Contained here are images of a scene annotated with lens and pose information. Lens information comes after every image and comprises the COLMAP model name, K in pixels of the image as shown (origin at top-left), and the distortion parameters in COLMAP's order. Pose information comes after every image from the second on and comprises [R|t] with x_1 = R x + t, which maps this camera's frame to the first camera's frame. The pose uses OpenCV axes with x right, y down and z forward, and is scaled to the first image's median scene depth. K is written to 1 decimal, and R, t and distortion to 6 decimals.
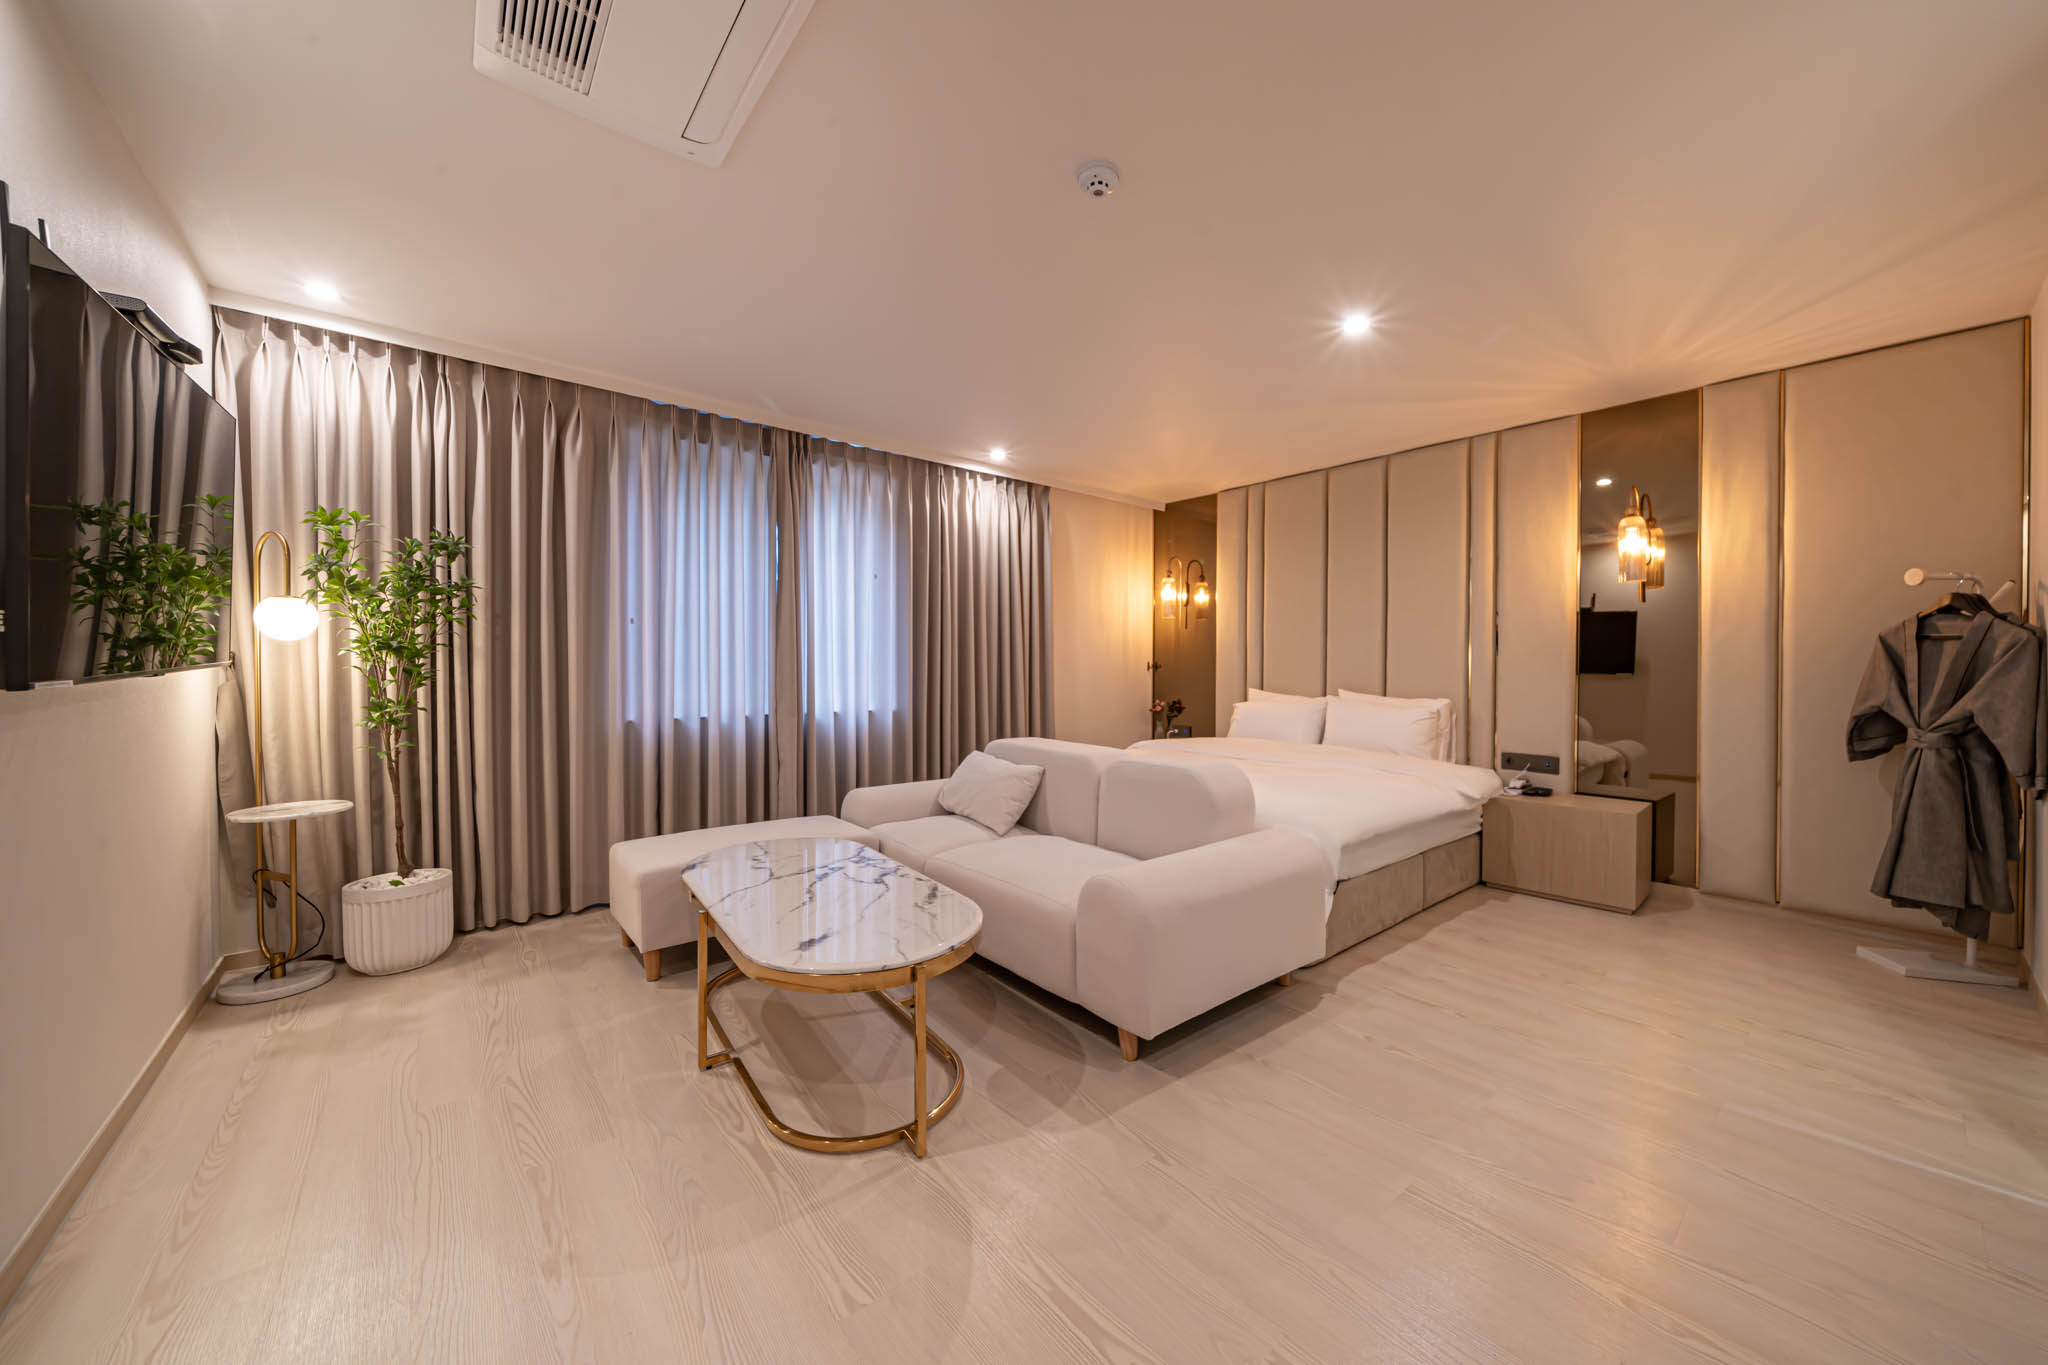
lens RADIAL K [[708.4, 0, 1027.3], [0, 708.4, 671.0], [0, 0, 1]] dist [0.000207, -0.000263]
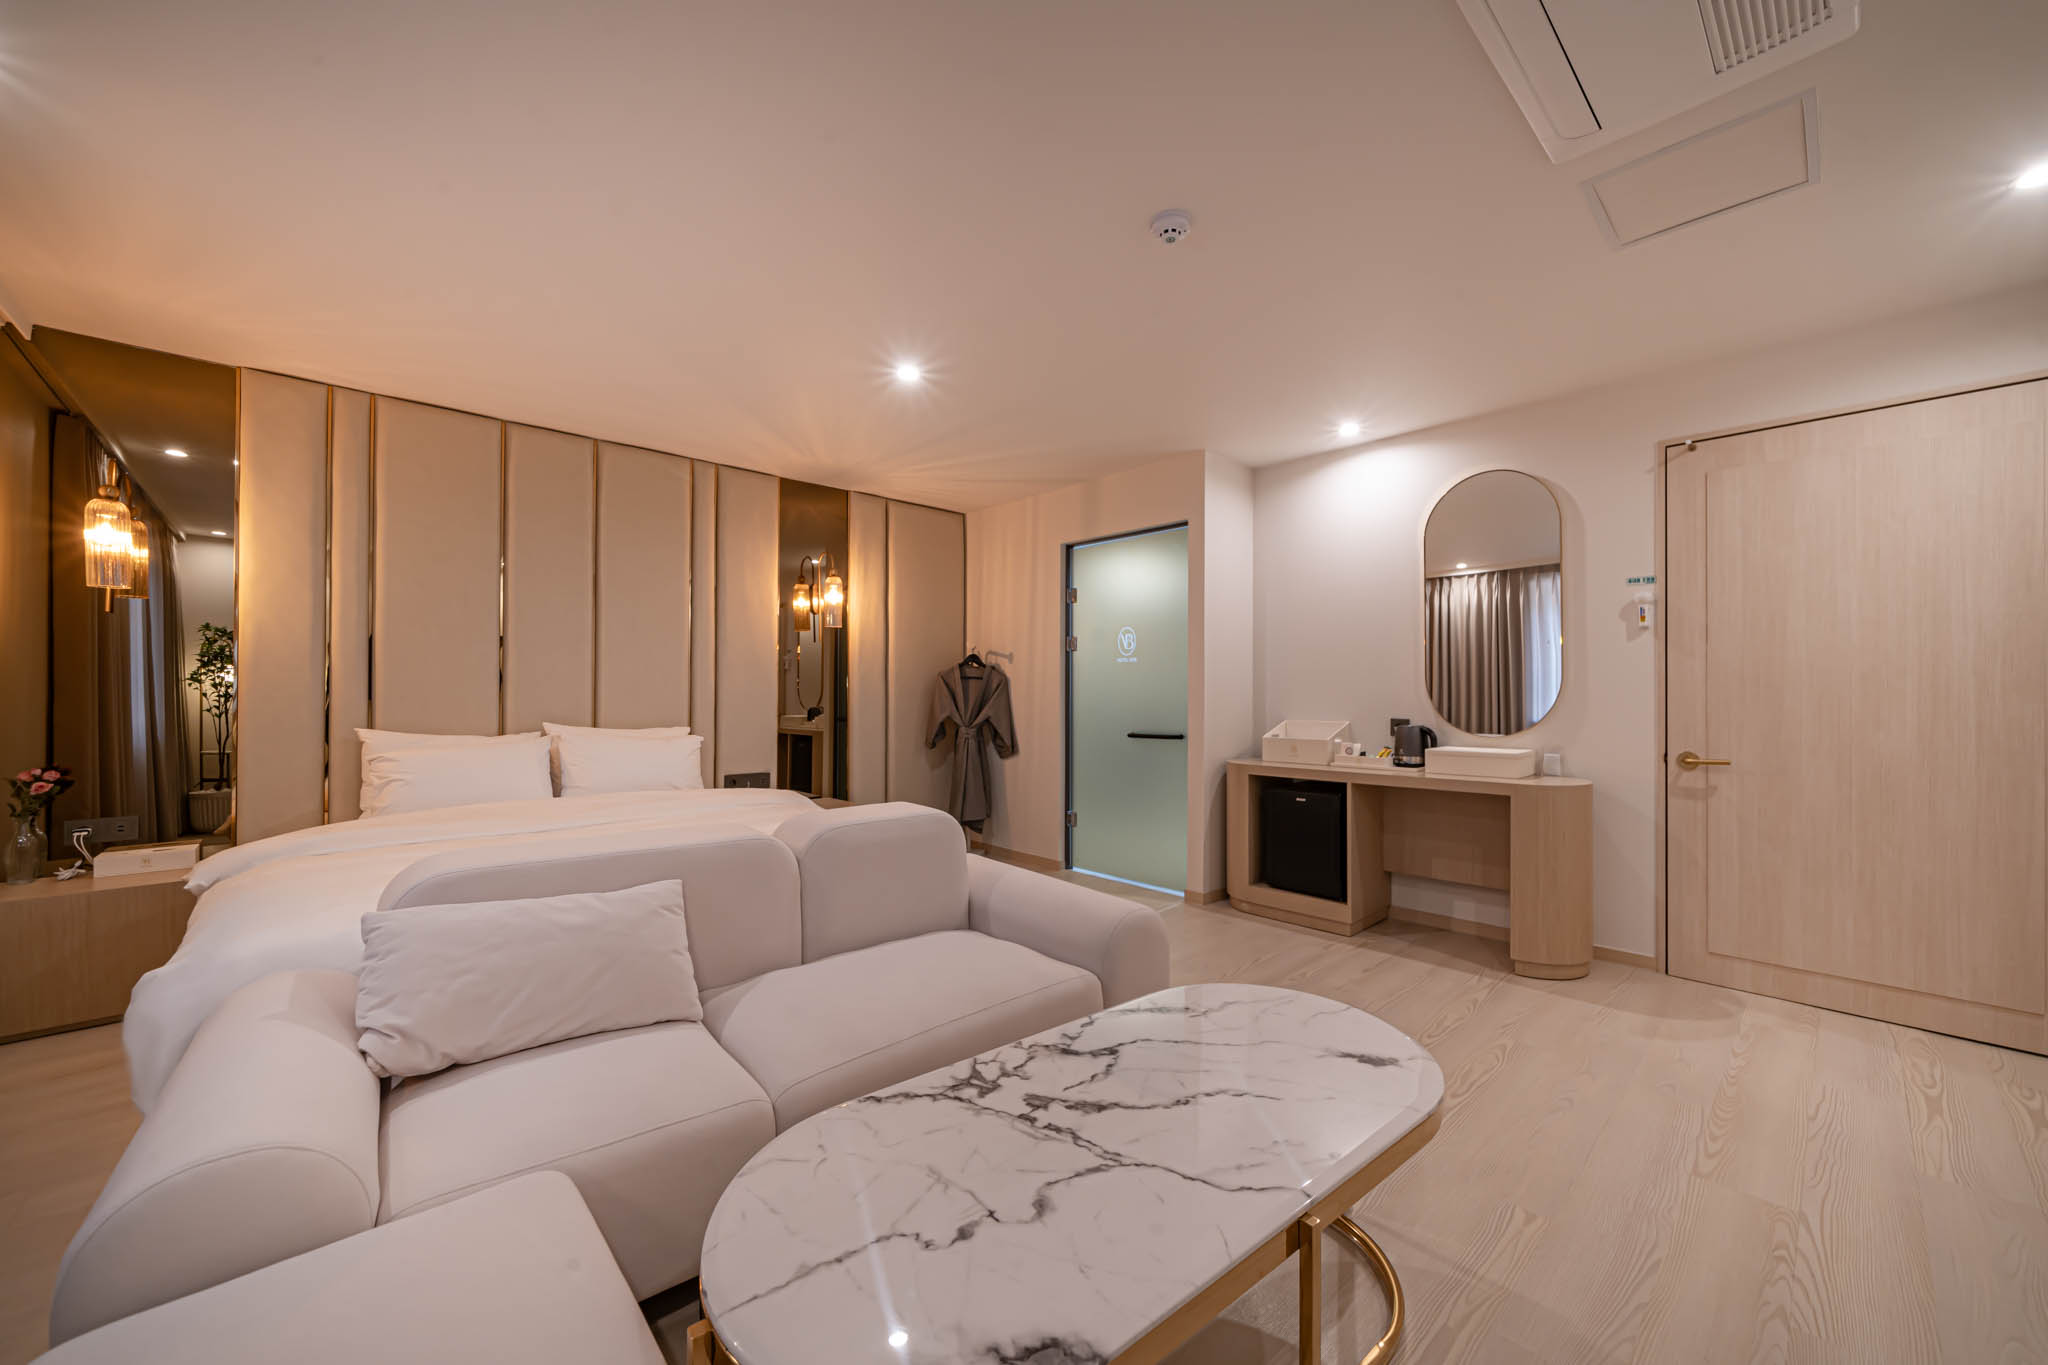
lens RADIAL K [[779.4, 0, 1032.7], [0, 779.4, 680.7], [0, 0, 1]] dist [-0.009398, 0.000259]
pose [[-0.061091, 0.012465, 0.998054, -0.546659], [0.001542, 0.999922, -0.012394, -0.009336], [-0.998131, 0.000782, -0.061105, 0.686220]]
